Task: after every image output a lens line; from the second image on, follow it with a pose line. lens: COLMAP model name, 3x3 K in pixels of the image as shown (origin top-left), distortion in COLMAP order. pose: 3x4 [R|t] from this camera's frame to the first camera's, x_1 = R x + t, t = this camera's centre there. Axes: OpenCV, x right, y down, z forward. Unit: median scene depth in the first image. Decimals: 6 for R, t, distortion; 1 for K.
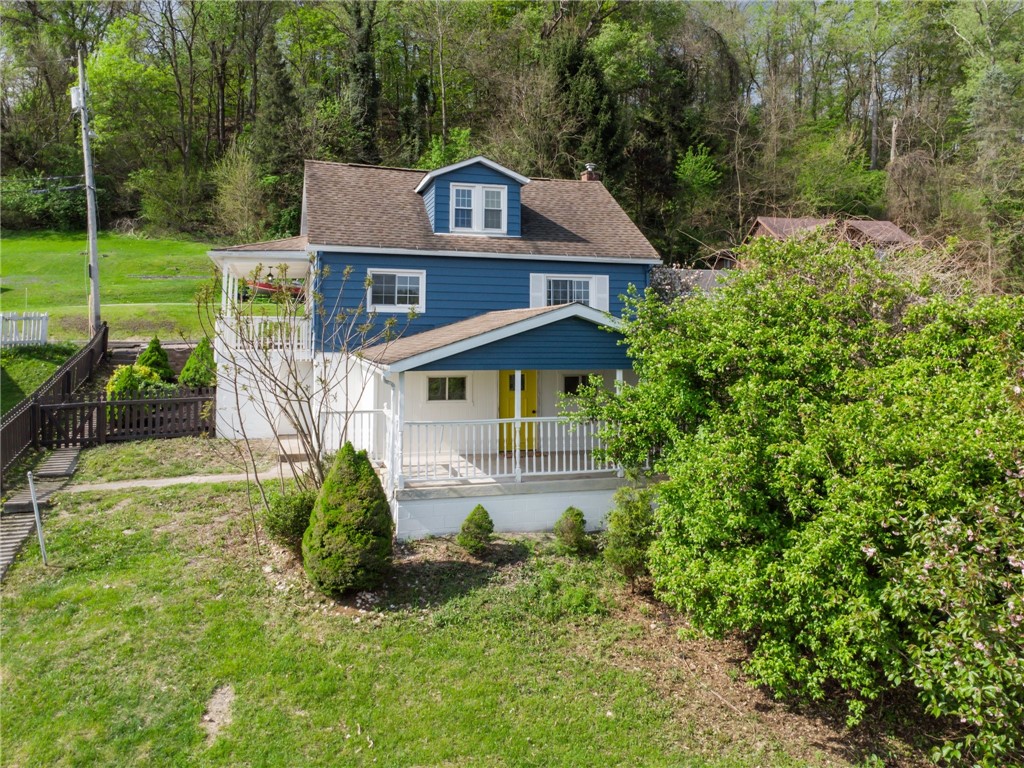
lens RADIAL K [[763.1, 0, 513.1], [0, 763.1, 308.6], [0, 0, 1]] dist [0.004438, -0.000042]
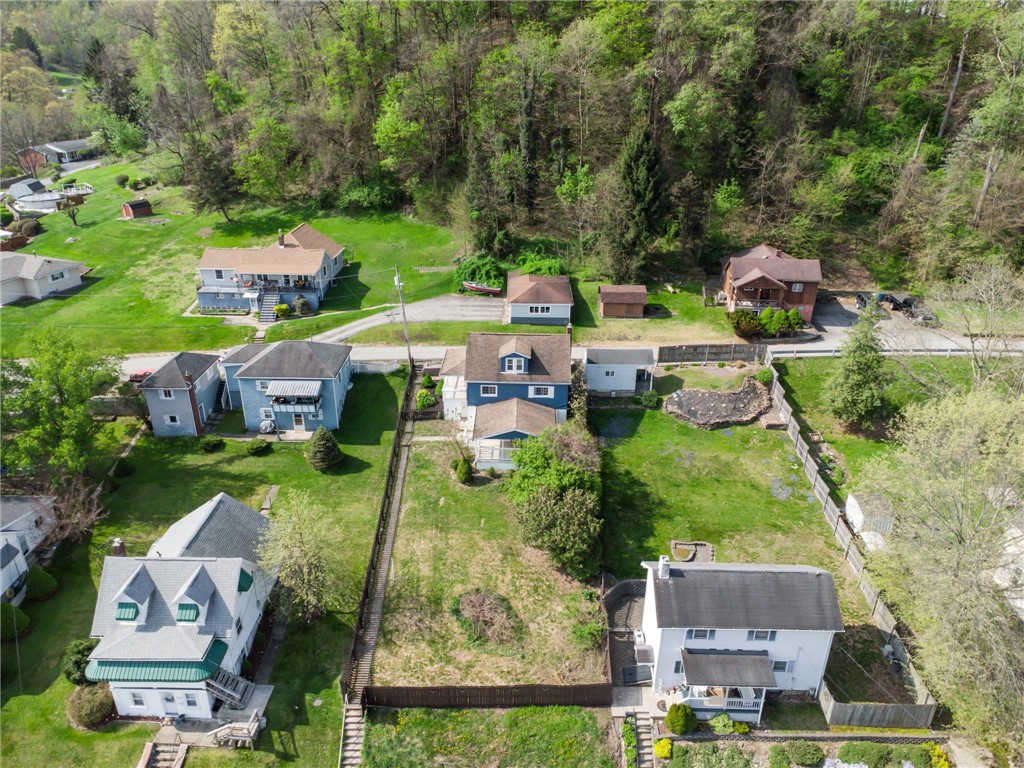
lens RADIAL K [[740.1, 0, 513.8], [0, 740.1, 382.6], [0, 0, 1]] dist [0.007701, 0.001659]
pose [[0.949233, 0.137087, -0.283132, 0.933412], [0.005951, 0.892064, 0.451869, -1.624083], [0.314517, -0.430614, 0.845961, -1.874581]]
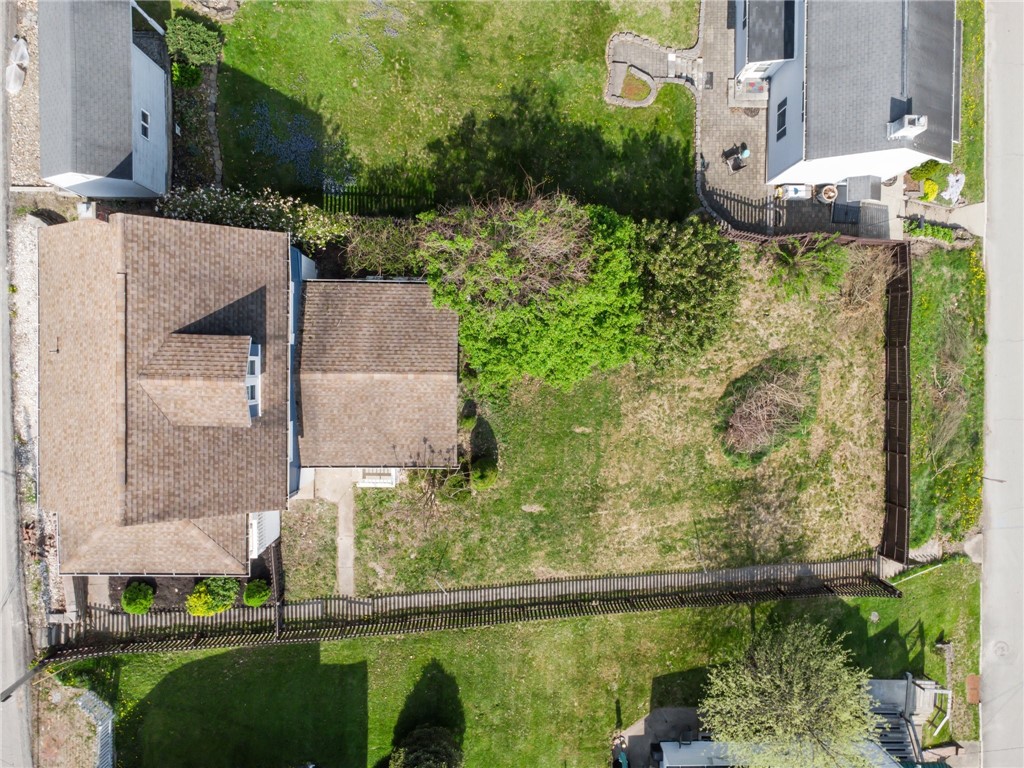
lens RADIAL K [[740.1, 0, 513.8], [0, 740.1, 382.6], [0, 0, 1]] dist [0.007701, 0.001659]
pose [[0.305313, -0.952107, -0.016615, 0.107301], [-0.063672, -0.037821, 0.997254, -1.435067], [-0.950121, -0.303416, -0.072170, 0.736026]]
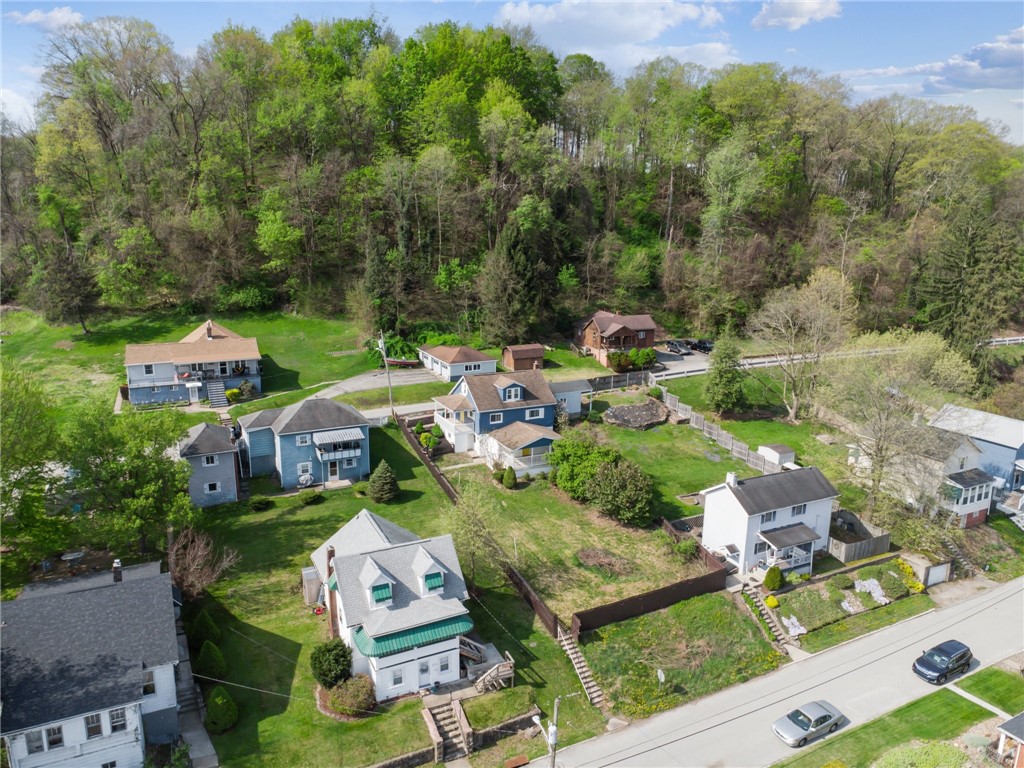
lens RADIAL K [[740.1, 0, 513.8], [0, 740.1, 382.6], [0, 0, 1]] dist [0.007701, 0.001659]
pose [[0.986162, -0.025249, 0.163849, -0.728751], [-0.019322, 0.964094, 0.264859, -1.313098], [-0.164654, -0.264360, 0.950265, -2.888217]]
